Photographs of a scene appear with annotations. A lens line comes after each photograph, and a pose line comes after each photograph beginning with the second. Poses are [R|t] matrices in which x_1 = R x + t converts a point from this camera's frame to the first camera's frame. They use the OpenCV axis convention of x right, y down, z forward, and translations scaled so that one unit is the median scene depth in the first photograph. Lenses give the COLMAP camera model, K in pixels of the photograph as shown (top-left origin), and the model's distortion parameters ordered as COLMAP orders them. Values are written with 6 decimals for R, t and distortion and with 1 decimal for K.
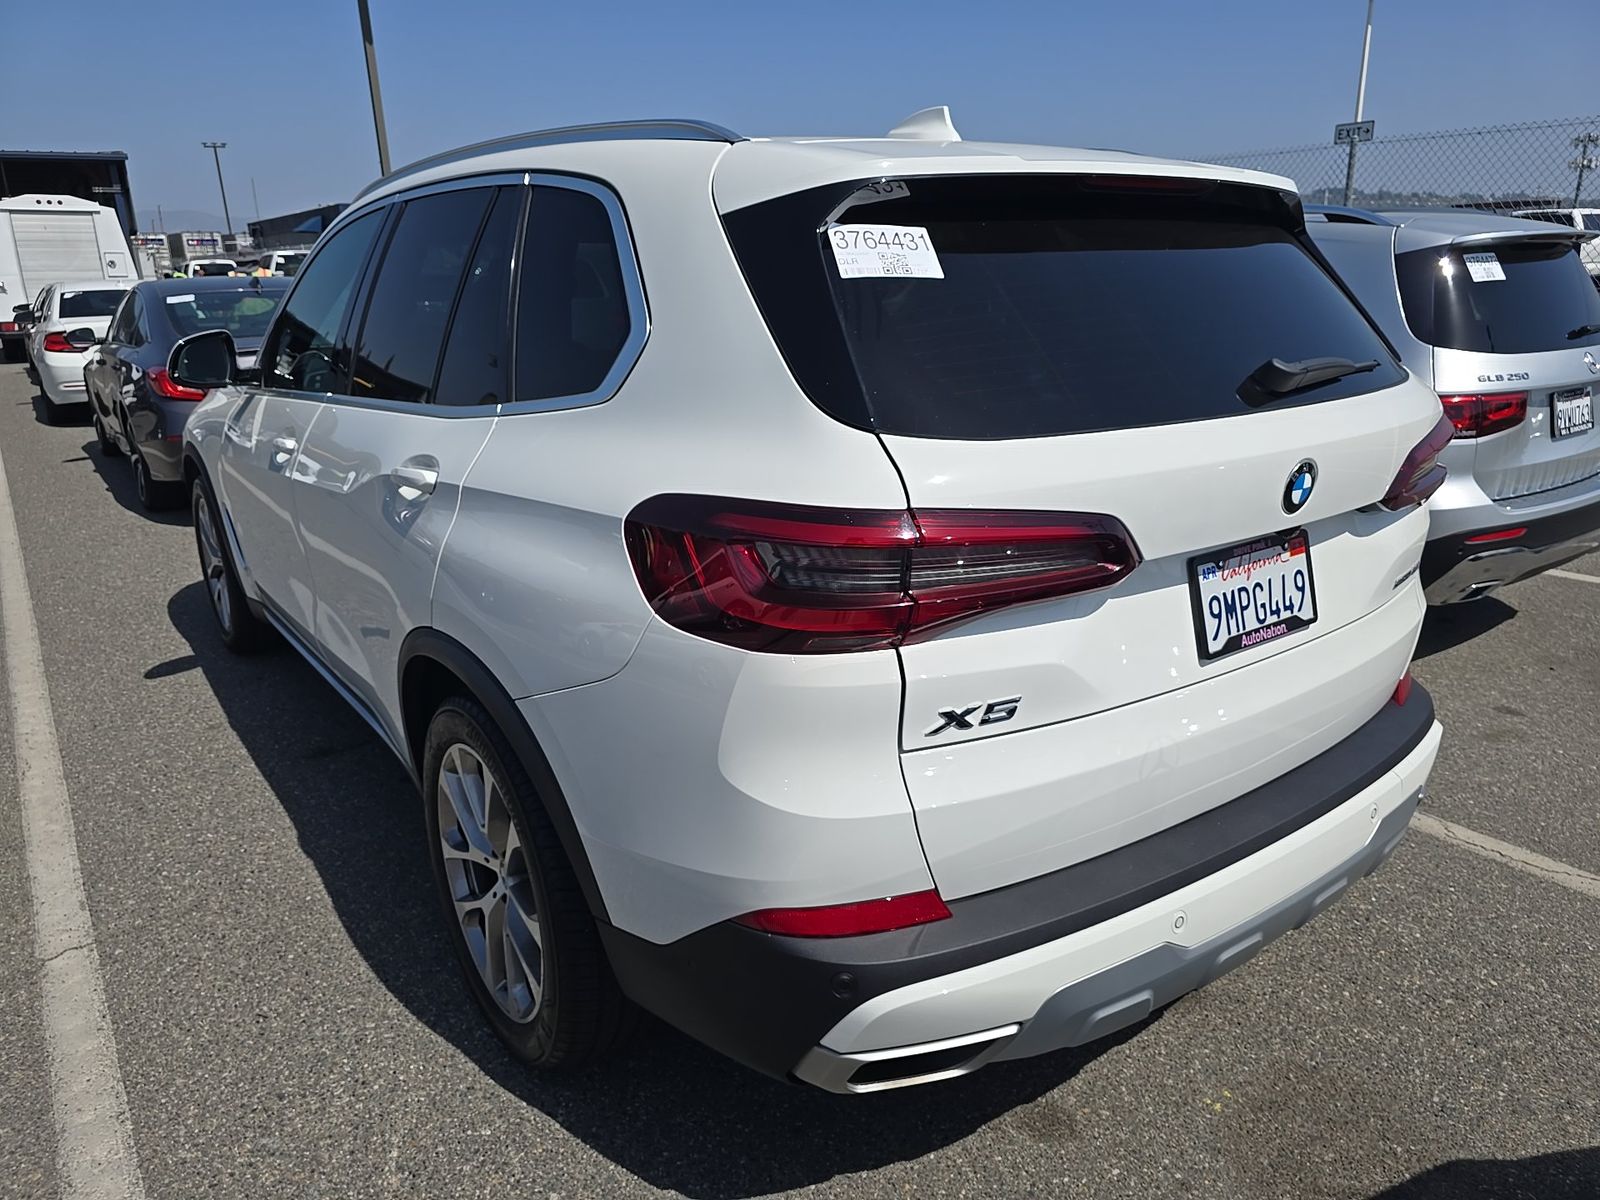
lens RADIAL K [[1109.9, 0, 800.0], [0, 1109.9, 600.0], [0, 0, 1]] dist [0.035151, -0.033649]
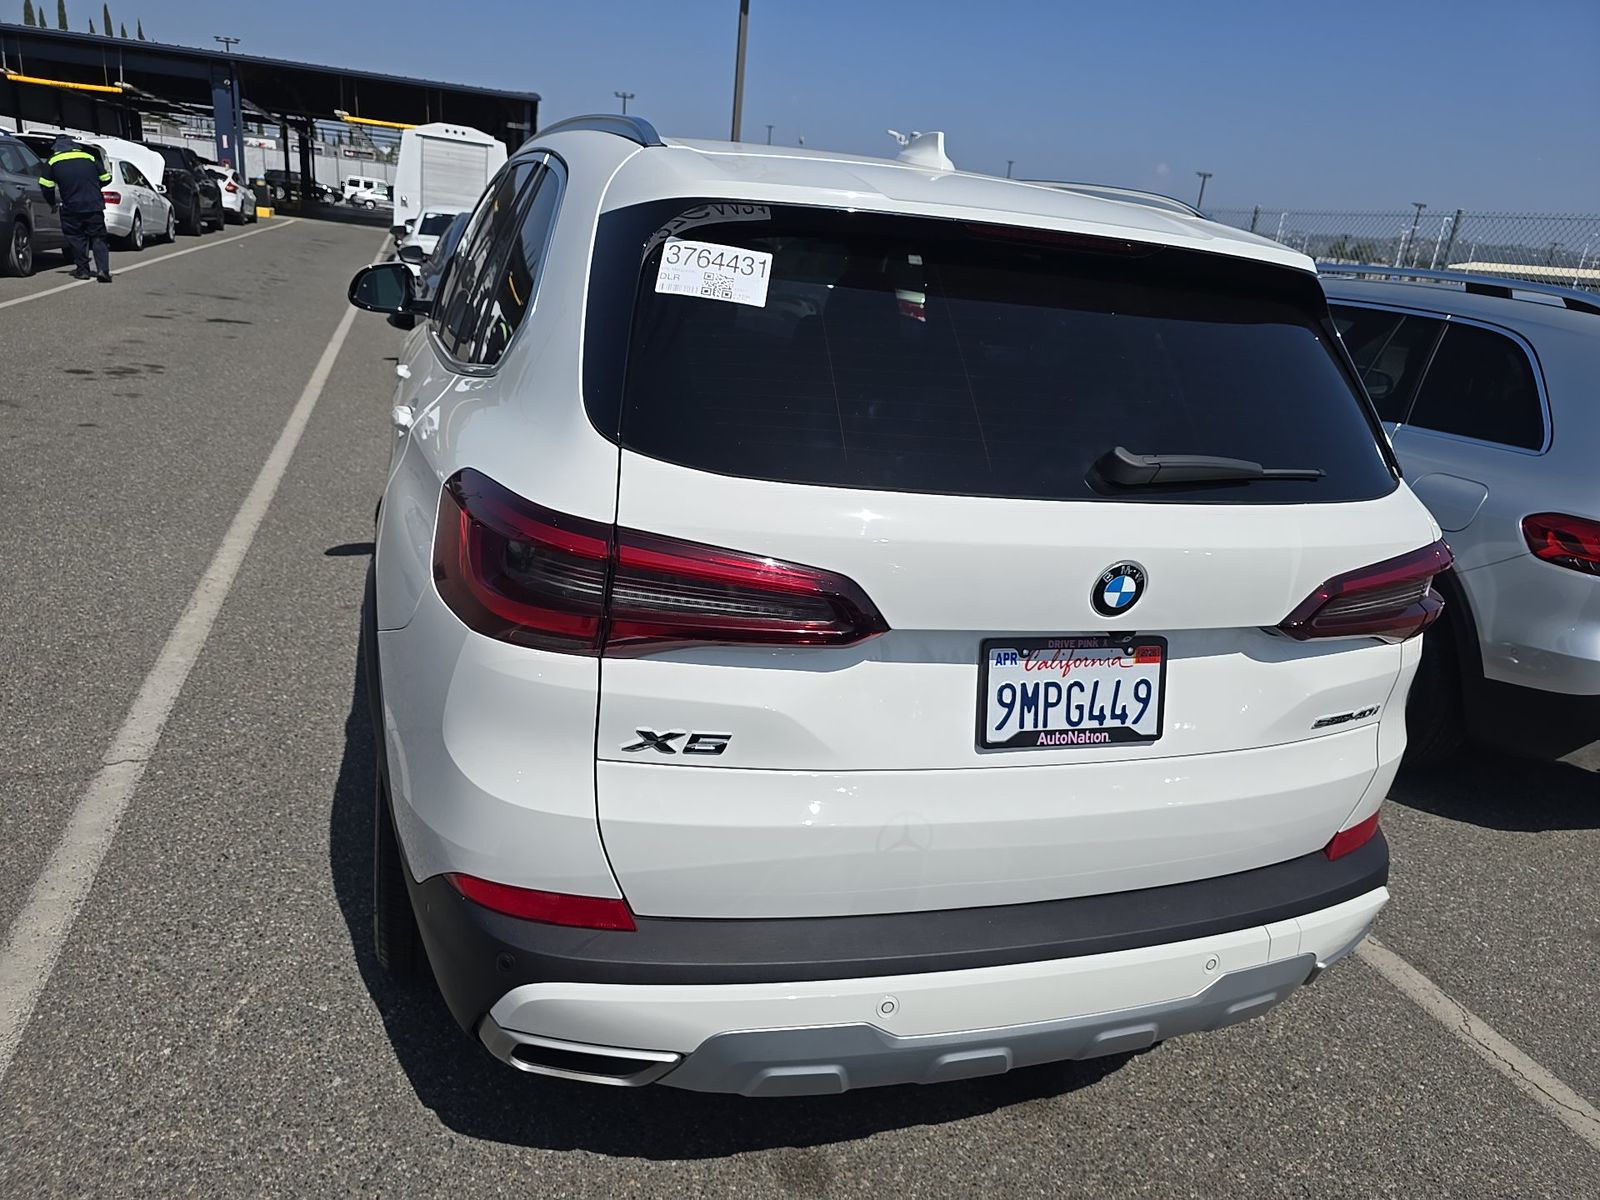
lens RADIAL K [[1102.9, 0, 800.0], [0, 1102.9, 600.0], [0, 0, 1]] dist [0.046299, -0.051021]
pose [[0.944129, 0.210014, -0.253997, 0.400546], [-0.206817, 0.977580, 0.039540, -0.068593], [0.256607, 0.015200, 0.966396, 0.052094]]
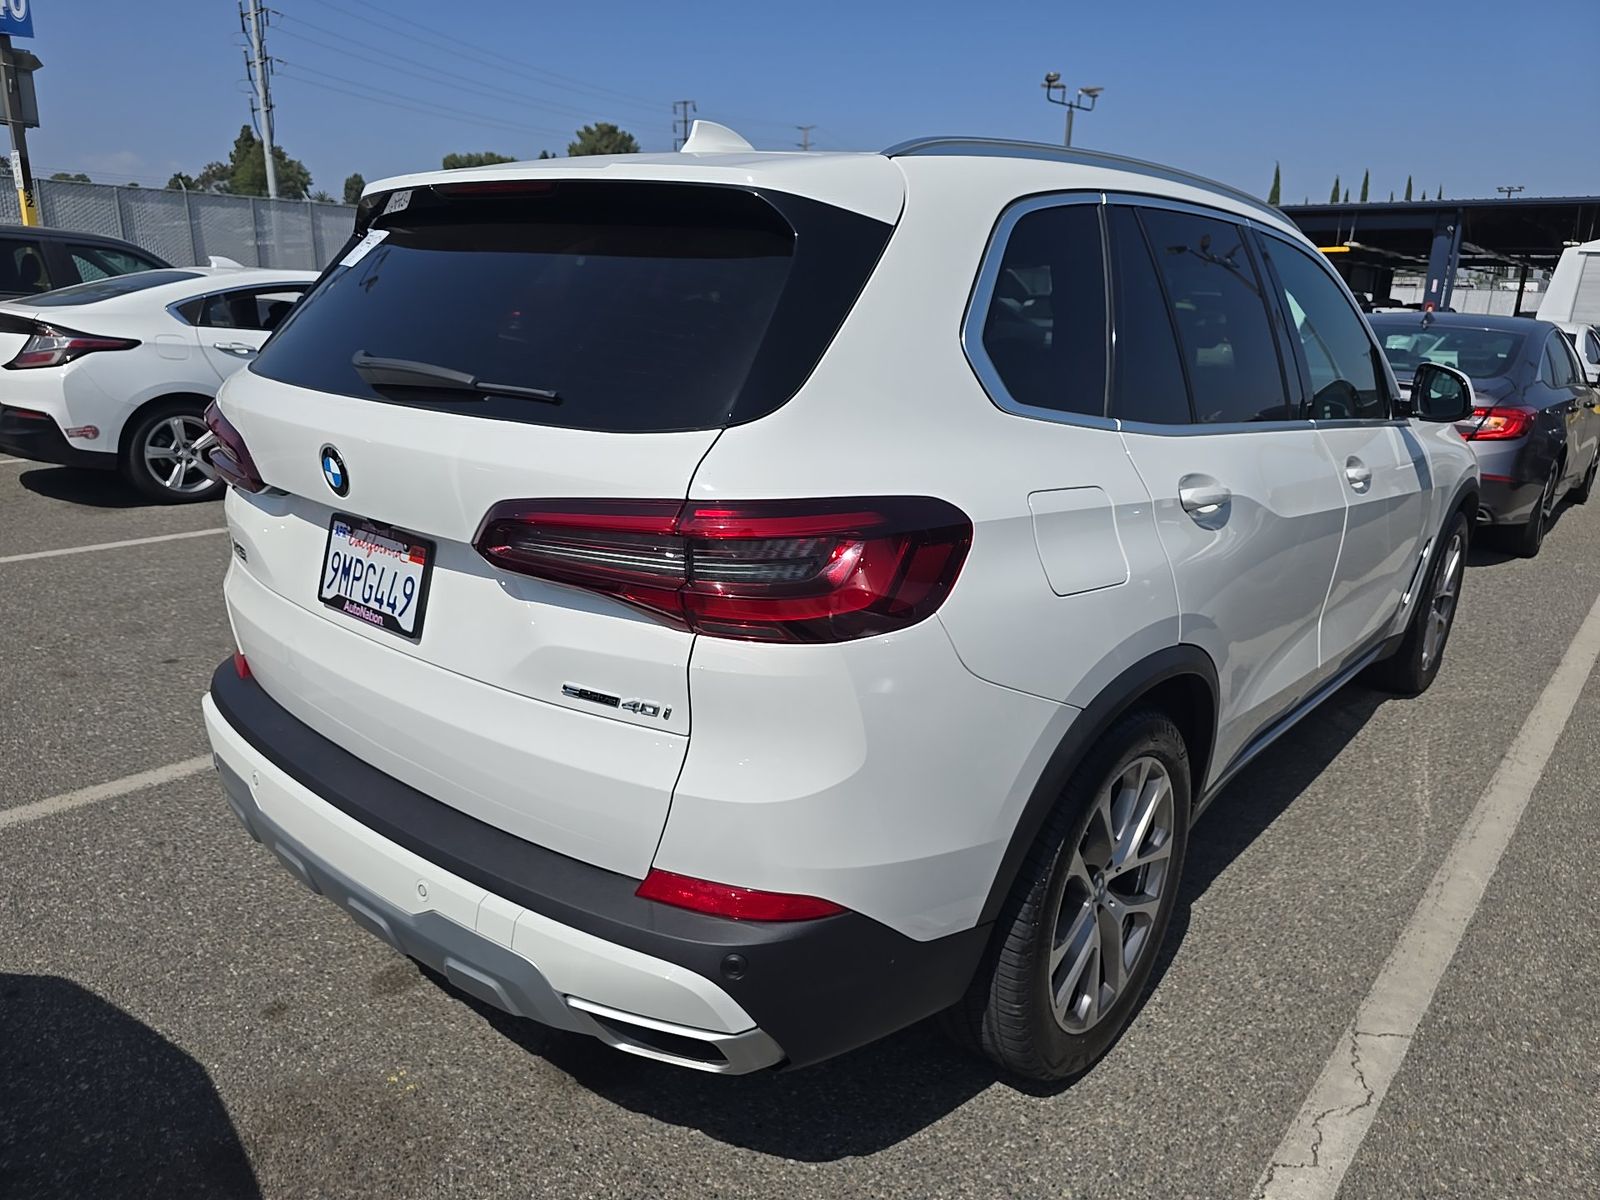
lens RADIAL K [[1102.9, 0, 800.0], [0, 1102.9, 600.0], [0, 0, 1]] dist [0.046299, -0.051021]
pose [[0.220846, 0.284995, -0.932741, 1.441738], [-0.318975, 0.924867, 0.207065, -0.319820], [0.921674, 0.251791, 0.295159, 1.041108]]
